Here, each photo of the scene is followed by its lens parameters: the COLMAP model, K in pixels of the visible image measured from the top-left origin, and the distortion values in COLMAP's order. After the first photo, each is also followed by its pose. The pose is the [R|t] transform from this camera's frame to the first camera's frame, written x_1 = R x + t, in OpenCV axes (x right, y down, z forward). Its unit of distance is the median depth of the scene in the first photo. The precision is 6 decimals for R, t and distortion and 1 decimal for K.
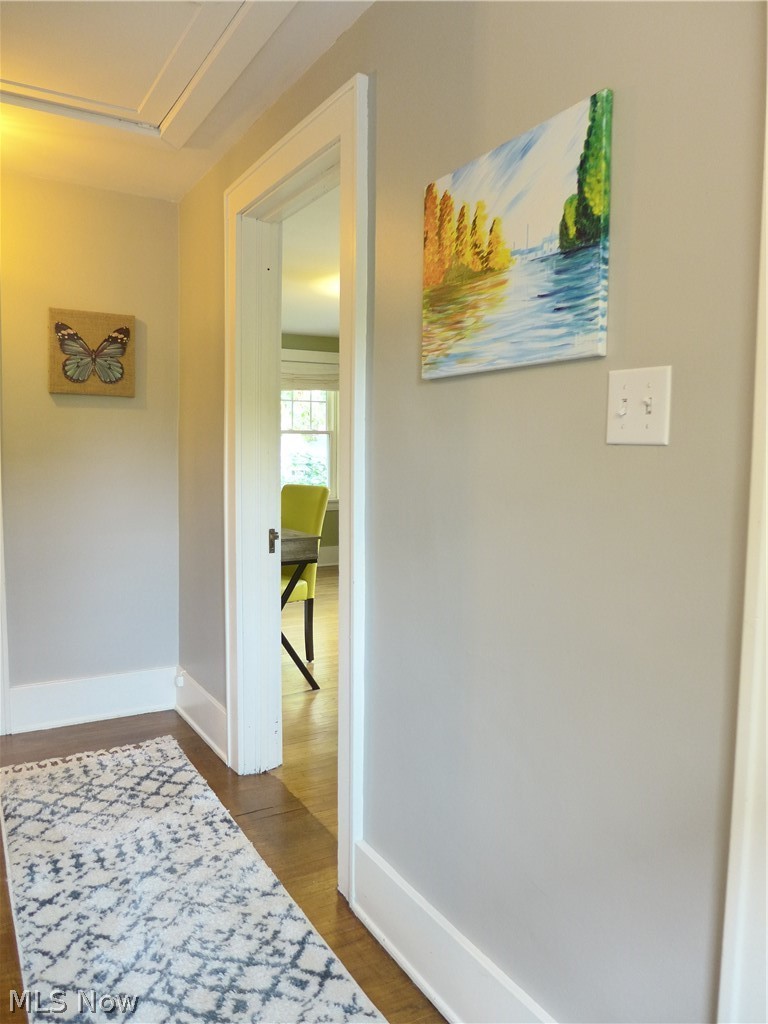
lens RADIAL K [[735.4, 0, 383.9], [0, 735.4, 511.5], [0, 0, 1]] dist [-0.041916, 0.008281]
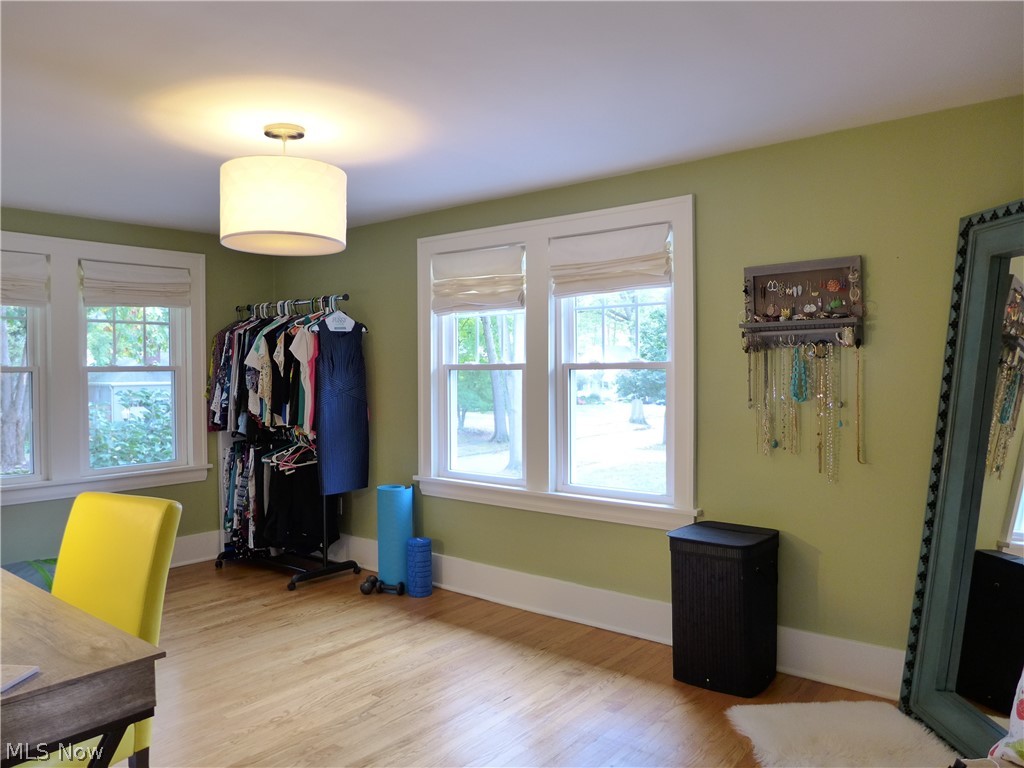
lens RADIAL K [[735.4, 0, 511.4], [0, 735.4, 383.3], [0, 0, 1]] dist [-0.041916, 0.008281]
pose [[0.935894, -0.018392, 0.351801, -0.019019], [0.041504, 0.997438, -0.058266, -0.038941], [-0.349828, 0.069132, 0.934260, 0.242292]]
